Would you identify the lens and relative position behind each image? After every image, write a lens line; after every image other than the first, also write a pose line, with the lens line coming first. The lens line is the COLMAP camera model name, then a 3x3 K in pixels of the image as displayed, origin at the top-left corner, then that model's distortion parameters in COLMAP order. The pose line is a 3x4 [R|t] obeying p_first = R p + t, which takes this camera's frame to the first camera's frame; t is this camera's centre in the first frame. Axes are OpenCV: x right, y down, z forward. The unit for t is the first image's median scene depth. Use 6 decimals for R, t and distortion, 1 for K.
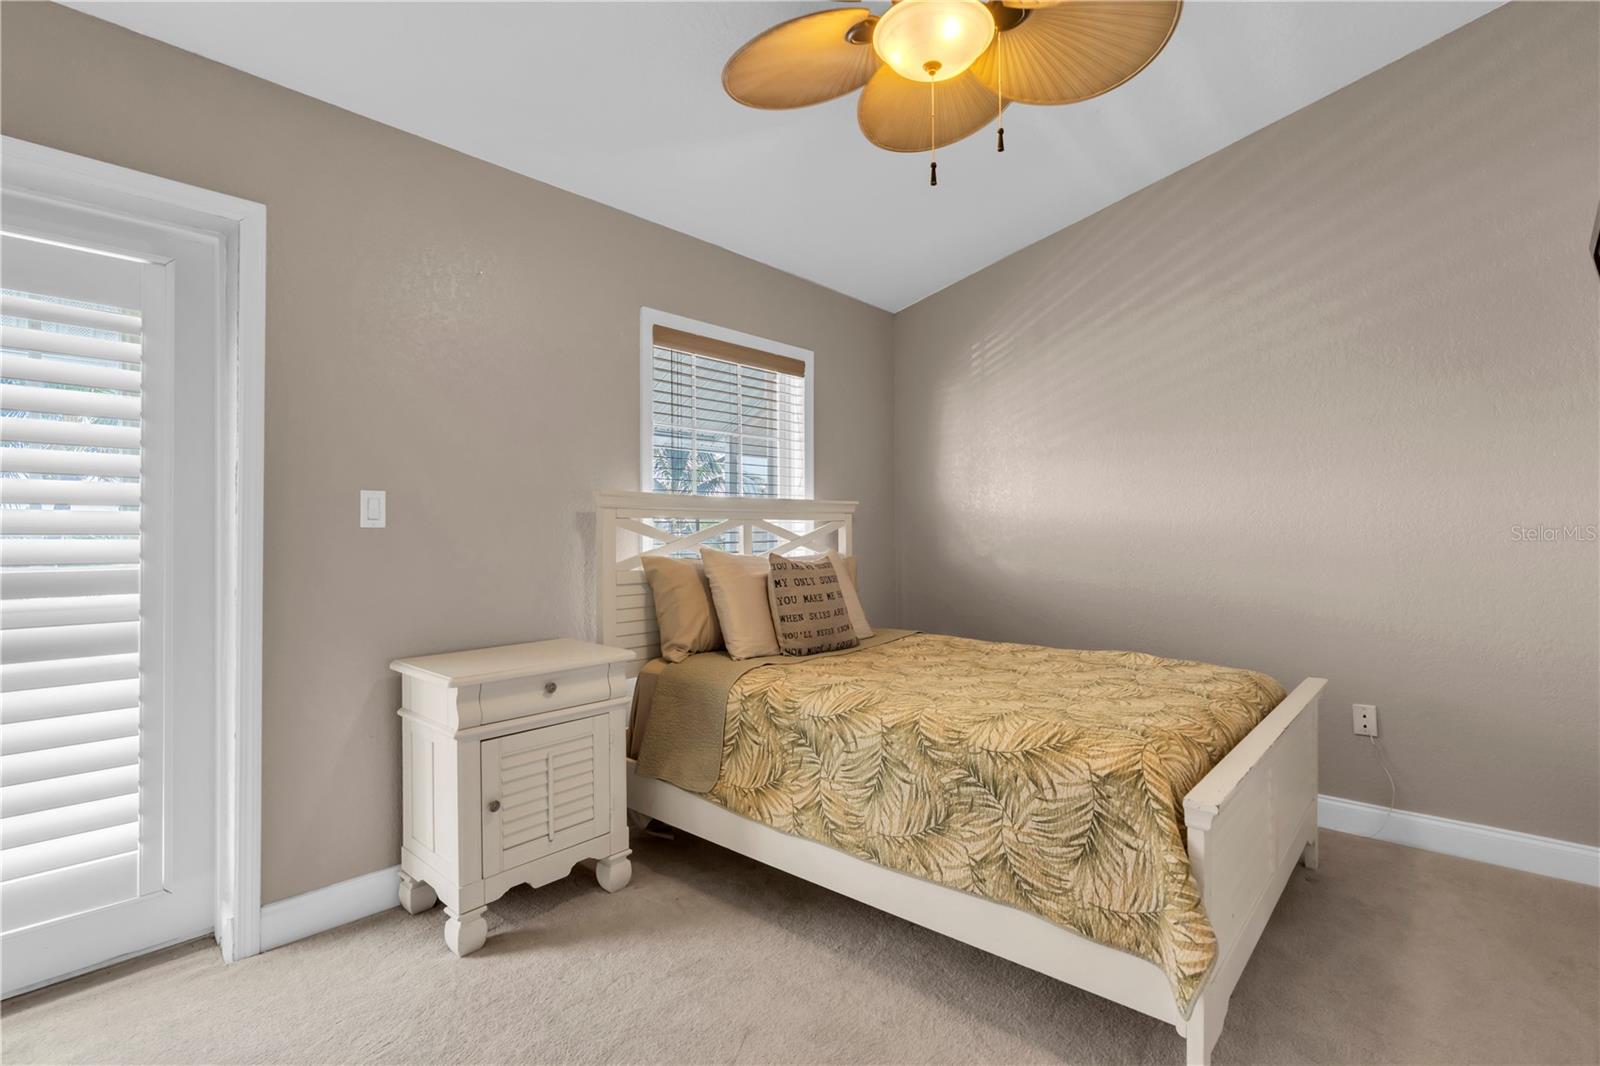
lens RADIAL K [[711.5, 0, 790.3], [0, 711.5, 532.6], [0, 0, 1]] dist [-0.007061, 0.003038]
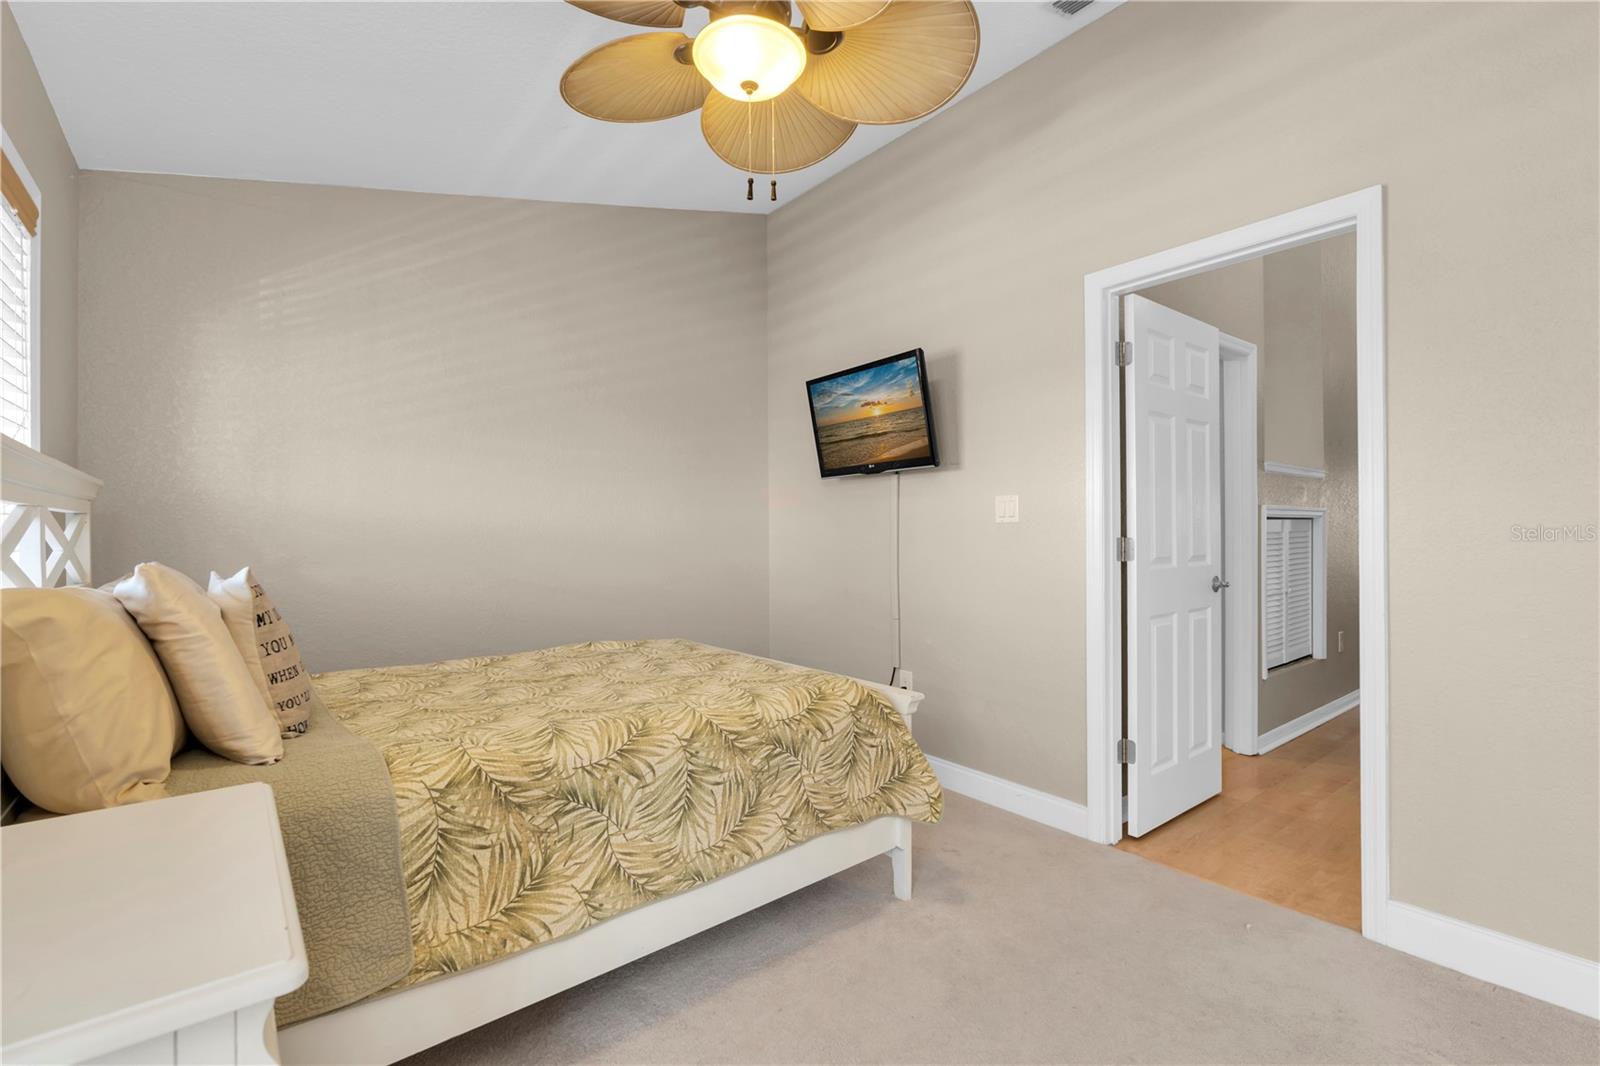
lens RADIAL K [[711.5, 0, 789.2], [0, 711.5, 525.4], [0, 0, 1]] dist [-0.007061, 0.003038]
pose [[0.172576, 0.011233, 0.984932, -0.734829], [0.002864, 0.999925, -0.011906, 0.003843], [-0.984992, 0.004875, 0.172531, 0.674913]]
